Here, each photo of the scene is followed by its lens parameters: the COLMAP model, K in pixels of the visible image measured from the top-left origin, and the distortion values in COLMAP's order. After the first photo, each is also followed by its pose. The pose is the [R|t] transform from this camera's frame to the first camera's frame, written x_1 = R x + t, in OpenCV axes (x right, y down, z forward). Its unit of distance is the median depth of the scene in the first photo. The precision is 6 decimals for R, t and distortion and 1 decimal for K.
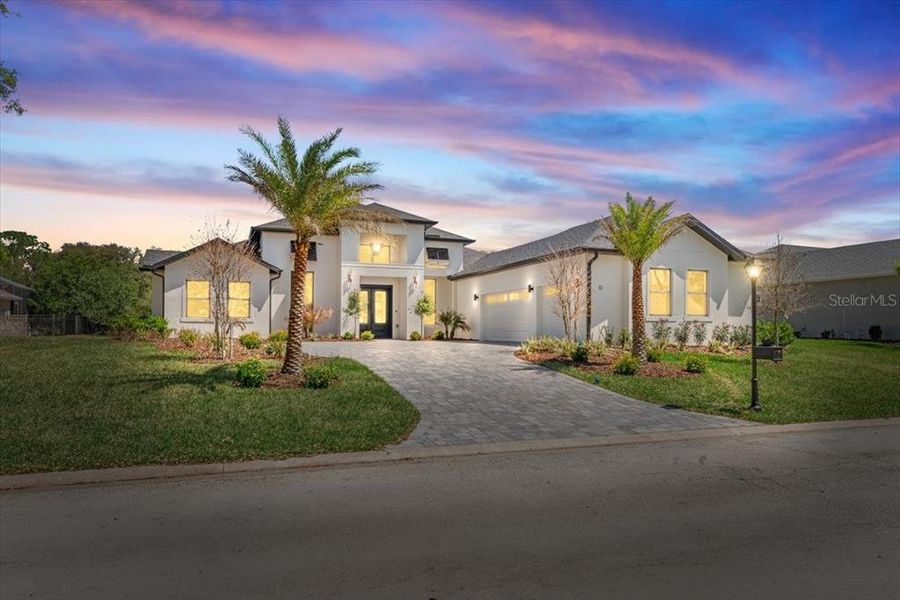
lens RADIAL K [[606.5, 0, 462.6], [0, 606.5, 331.3], [0, 0, 1]] dist [-0.001975, -0.001239]
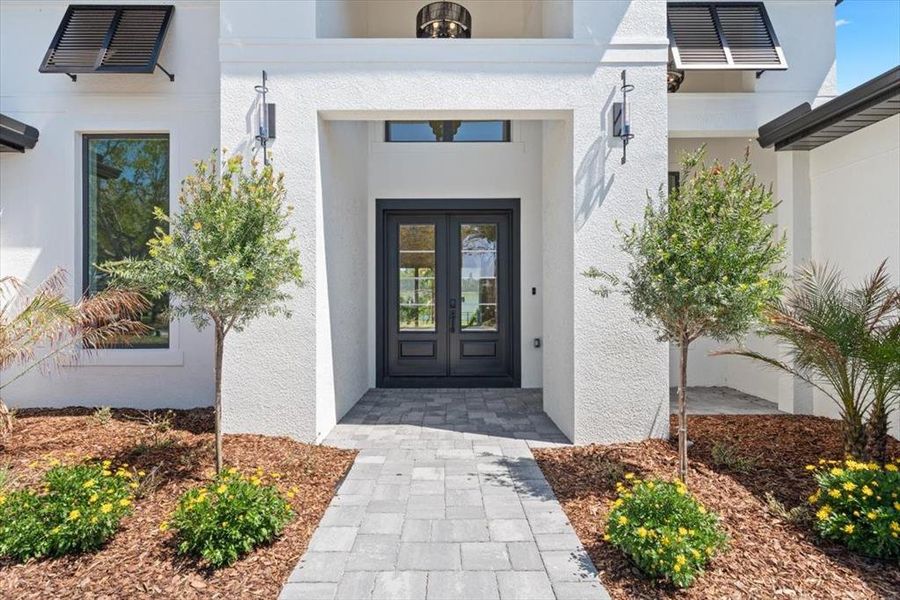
lens RADIAL K [[437.6, 0, 446.0], [0, 437.6, 297.3], [0, 0, 1]] dist [0.003242, 0.000426]
pose [[0.932665, -0.009090, -0.360630, -0.080274], [0.005961, 0.999934, -0.009788, -0.030459], [0.360695, 0.006980, 0.932658, 0.862868]]
